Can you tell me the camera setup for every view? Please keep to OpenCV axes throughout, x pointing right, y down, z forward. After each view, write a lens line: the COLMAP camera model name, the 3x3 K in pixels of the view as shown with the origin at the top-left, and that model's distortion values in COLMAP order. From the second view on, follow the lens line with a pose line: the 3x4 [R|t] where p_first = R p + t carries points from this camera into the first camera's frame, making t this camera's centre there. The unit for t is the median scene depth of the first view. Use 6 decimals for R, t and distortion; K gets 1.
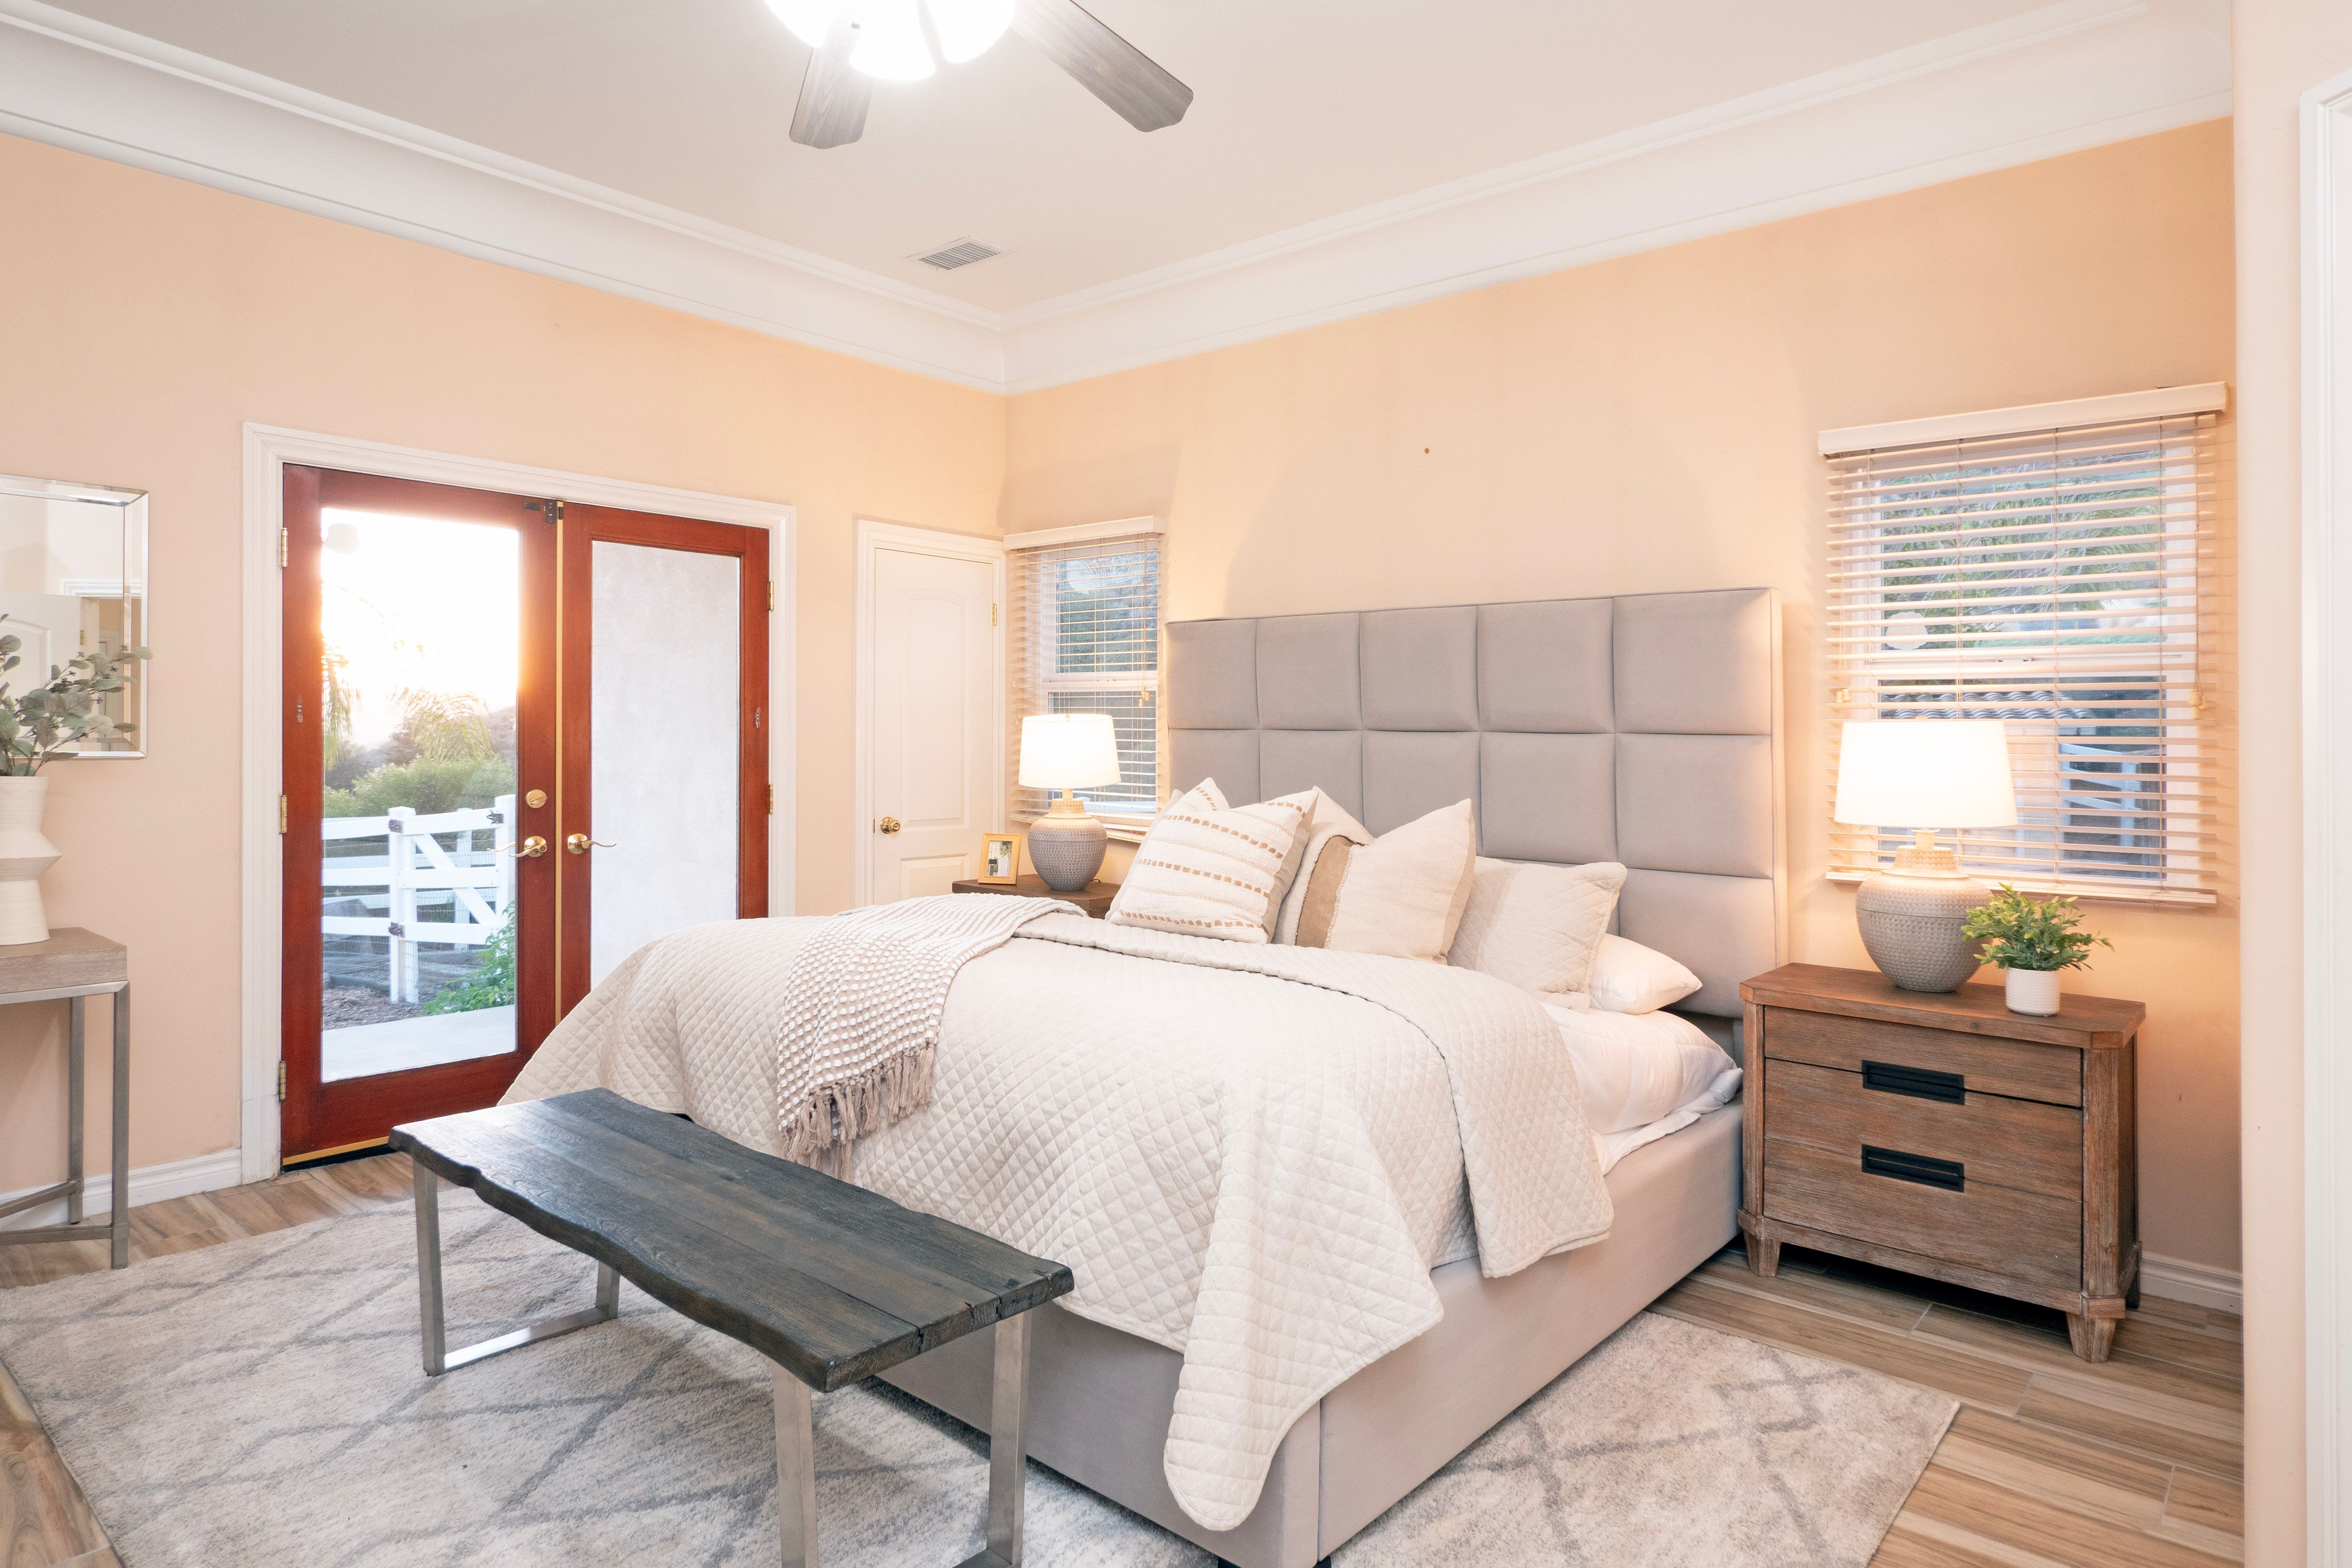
lens RADIAL K [[1272.7, 0, 1173.0], [0, 1272.7, 689.5], [0, 0, 1]] dist [0.004744, -0.000310]
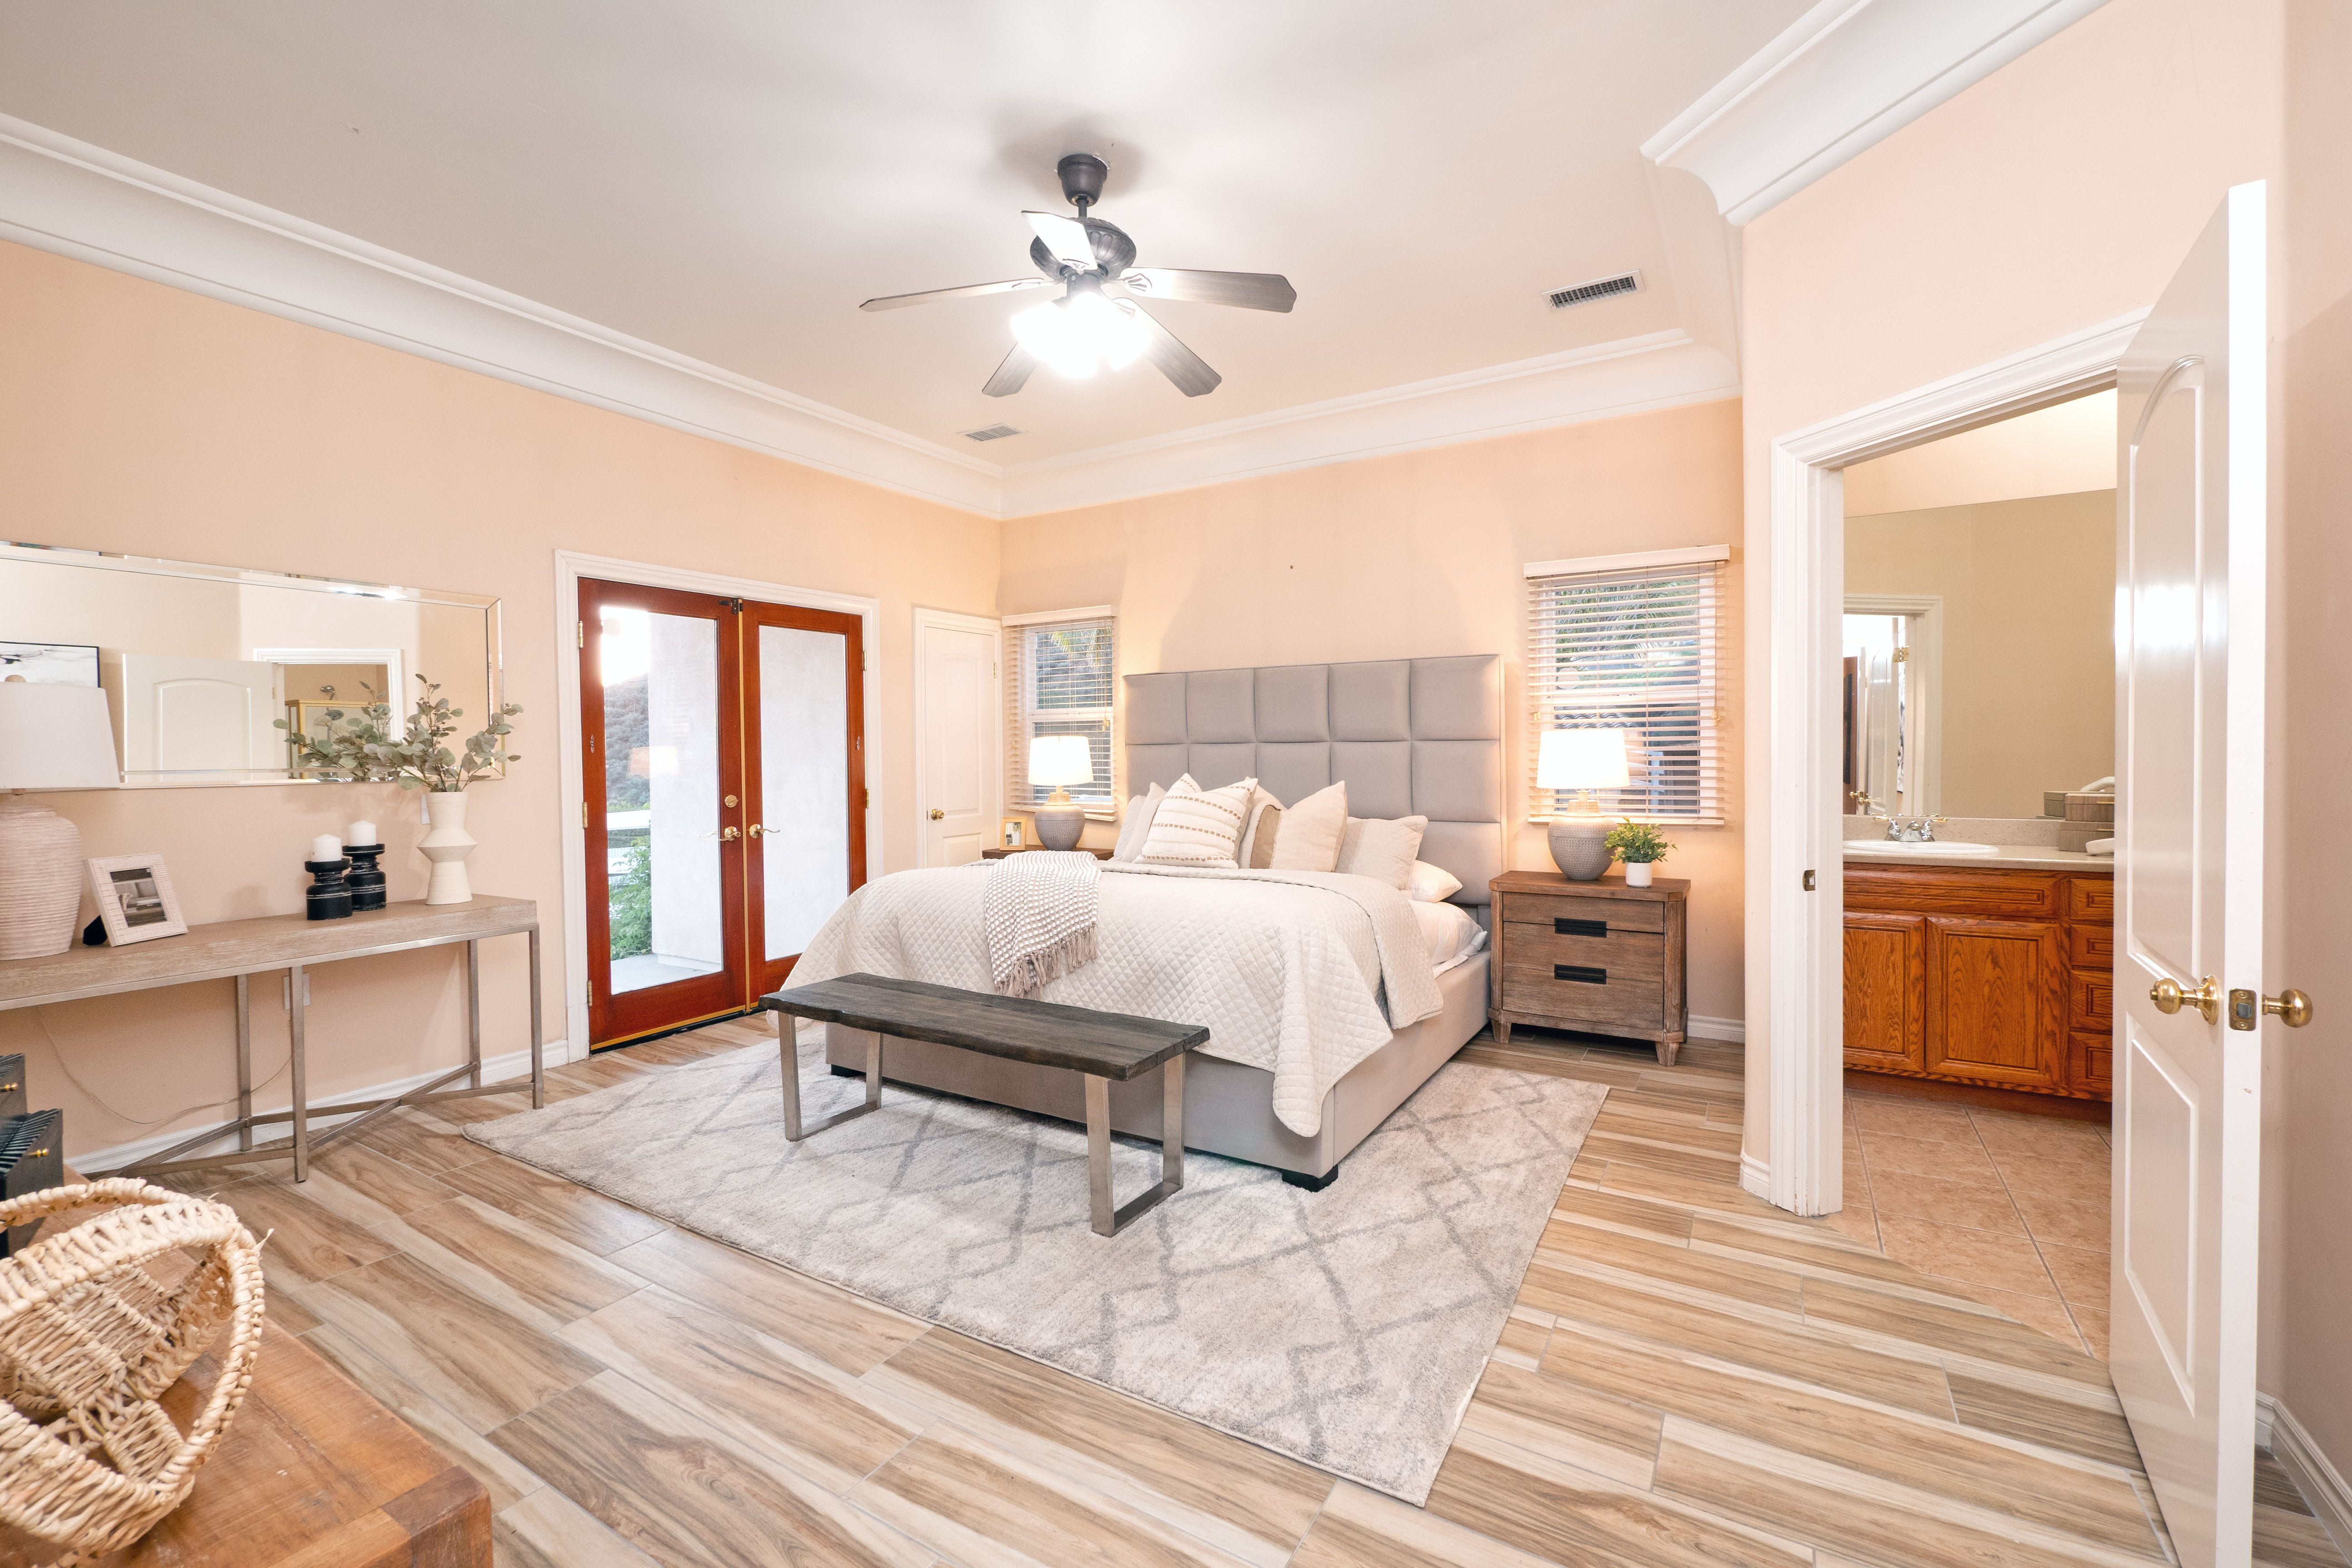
lens RADIAL K [[984.0, 0, 1182.9], [0, 984.0, 748.6], [0, 0, 1]] dist [-0.002874, -0.000250]
pose [[0.980186, -0.023522, 0.196679, -0.240900], [0.016930, 0.999239, 0.035134, -0.007287], [-0.197356, -0.031109, 0.979838, -0.251285]]
